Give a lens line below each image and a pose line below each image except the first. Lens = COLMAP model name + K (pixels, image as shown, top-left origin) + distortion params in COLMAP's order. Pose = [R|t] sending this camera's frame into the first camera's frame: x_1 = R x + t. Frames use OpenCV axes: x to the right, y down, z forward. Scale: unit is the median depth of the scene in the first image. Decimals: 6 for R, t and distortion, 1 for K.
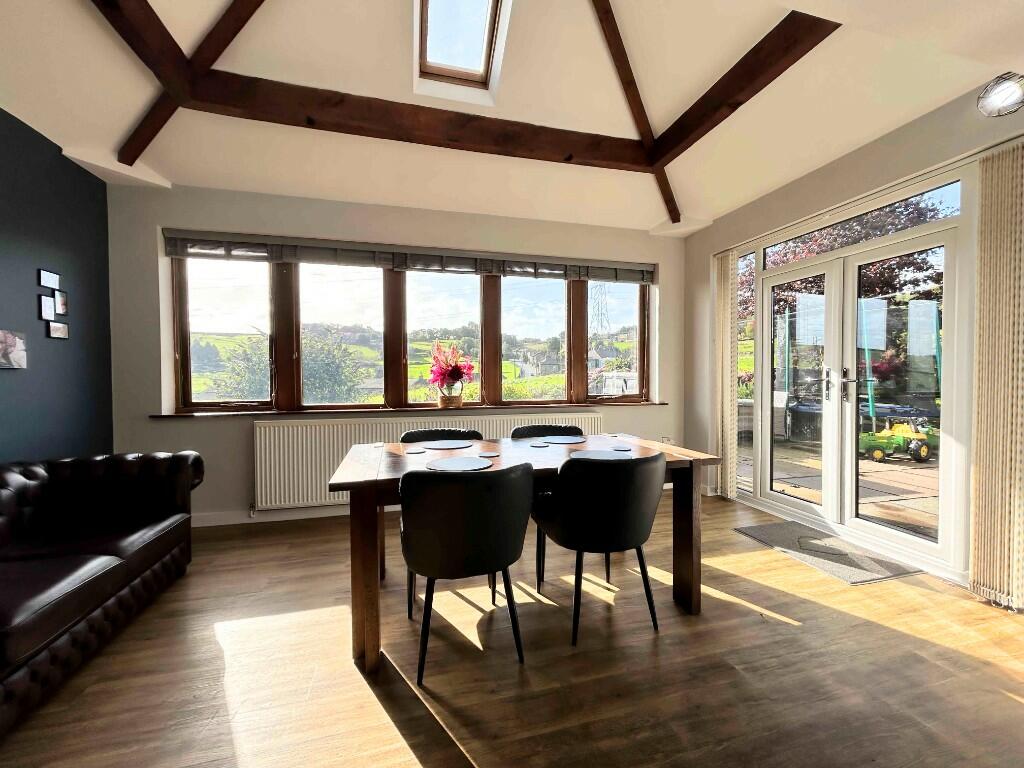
lens RADIAL K [[415.4, 0, 511.0], [0, 415.4, 382.8], [0, 0, 1]] dist [-0.000950, 0.005018]
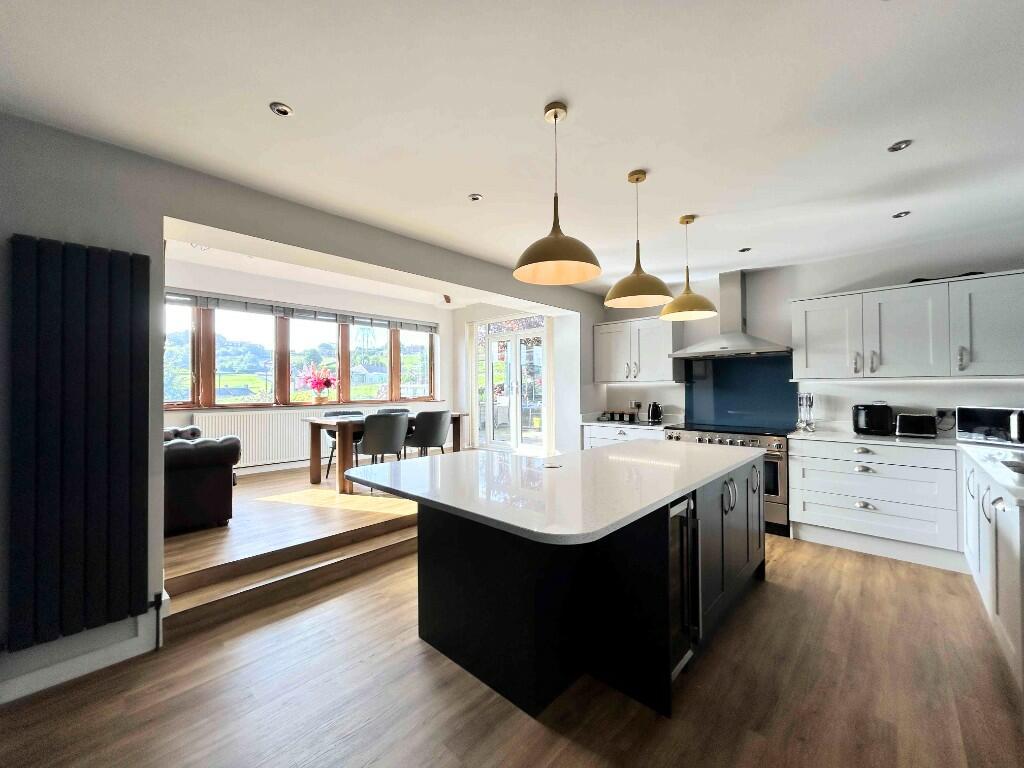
lens RADIAL K [[415.4, 0, 511.0], [0, 415.4, 382.8], [0, 0, 1]] dist [-0.000950, 0.005018]
pose [[0.849814, 0.006001, 0.527049, -0.372682], [0.013183, 0.999380, -0.032636, 0.038812], [-0.526918, 0.034682, 0.849208, -0.778751]]
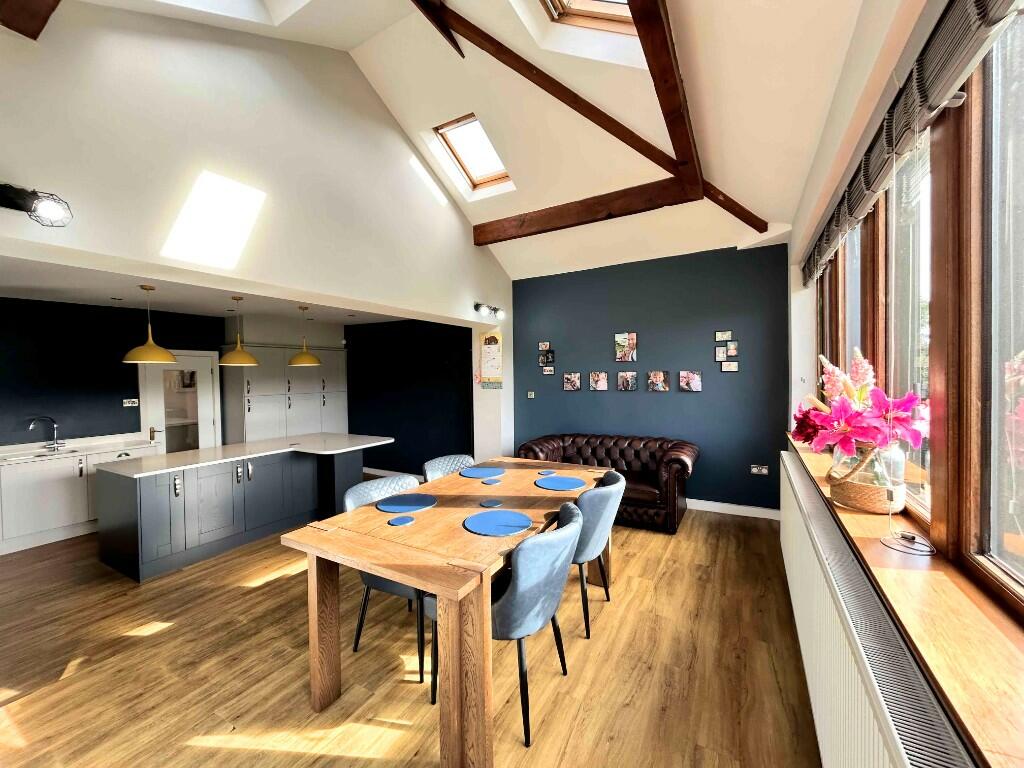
lens RADIAL K [[415.4, 0, 511.0], [0, 415.4, 382.8], [0, 0, 1]] dist [-0.000950, 0.005018]
pose [[-0.710637, 0.030915, -0.702879, 0.415319], [0.005673, 0.999253, 0.038216, -0.088662], [0.703536, 0.023170, -0.710282, 1.057622]]
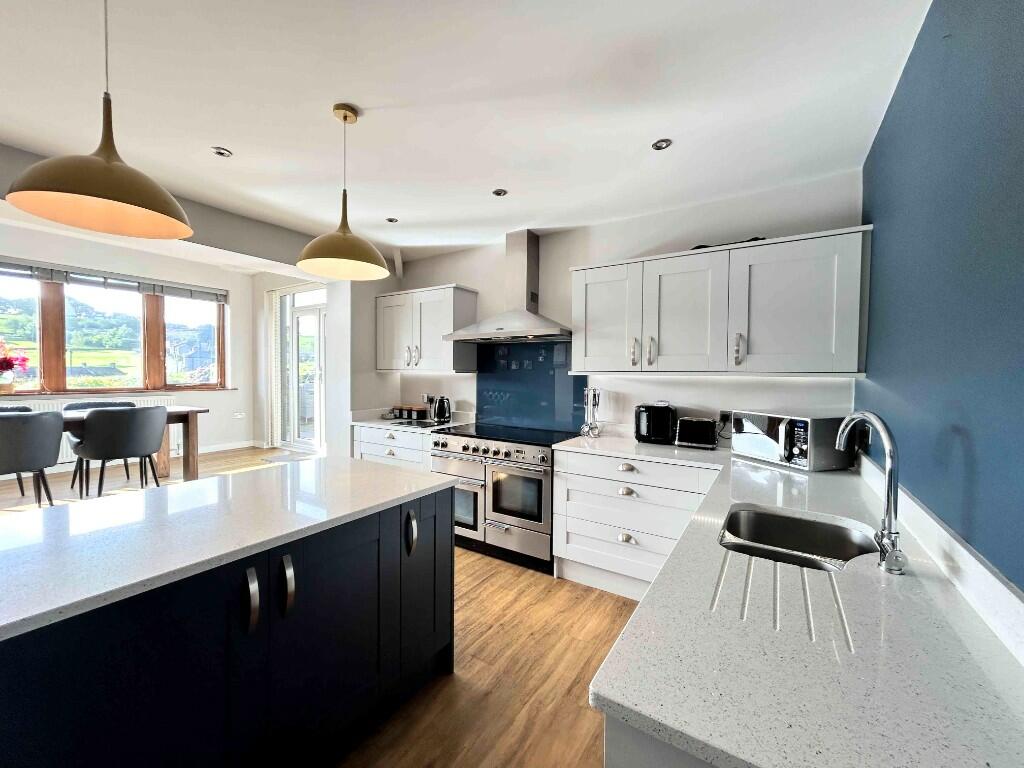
lens RADIAL K [[415.4, 0, 511.0], [0, 415.4, 382.8], [0, 0, 1]] dist [-0.000950, 0.005018]
pose [[0.746355, -0.005425, 0.665526, 0.142582], [0.000948, 0.999974, 0.007089, 0.021566], [-0.665547, -0.004660, 0.746341, -0.792258]]
